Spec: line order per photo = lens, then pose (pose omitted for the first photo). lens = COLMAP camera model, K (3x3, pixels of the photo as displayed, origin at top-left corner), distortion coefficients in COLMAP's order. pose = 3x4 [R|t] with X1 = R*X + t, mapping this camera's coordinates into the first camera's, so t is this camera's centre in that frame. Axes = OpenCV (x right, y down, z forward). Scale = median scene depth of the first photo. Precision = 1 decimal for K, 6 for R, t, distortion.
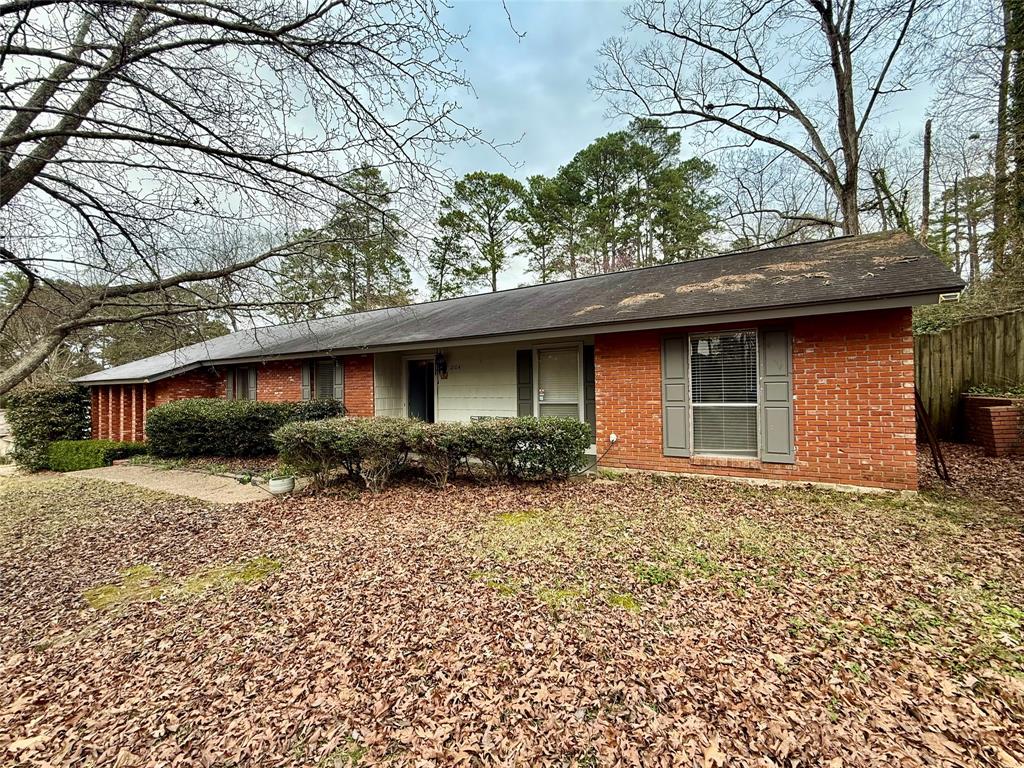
lens RADIAL K [[406.7, 0, 510.3], [0, 406.7, 386.7], [0, 0, 1]] dist [-0.001928, 0.000213]
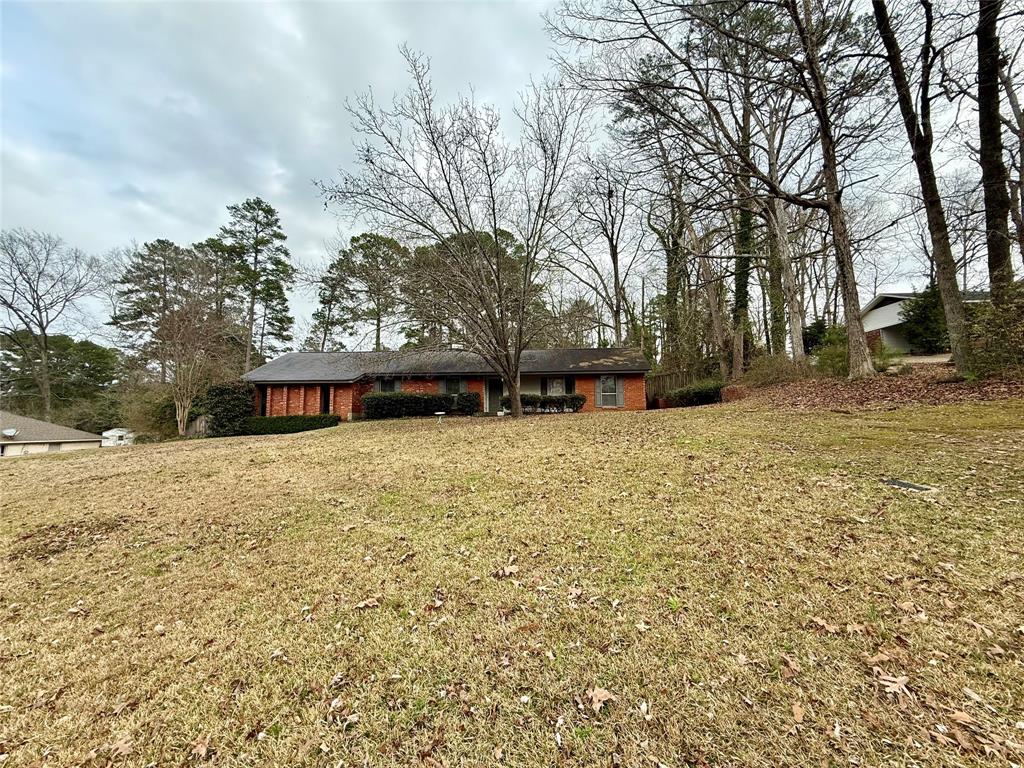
lens RADIAL K [[406.7, 0, 514.0], [0, 406.7, 385.3], [0, 0, 1]] dist [-0.001928, 0.000213]
pose [[0.883407, 0.048146, 0.466127, -0.626819], [-0.005749, 0.995747, -0.091954, 0.098201], [-0.468572, 0.078553, 0.879926, -0.600609]]
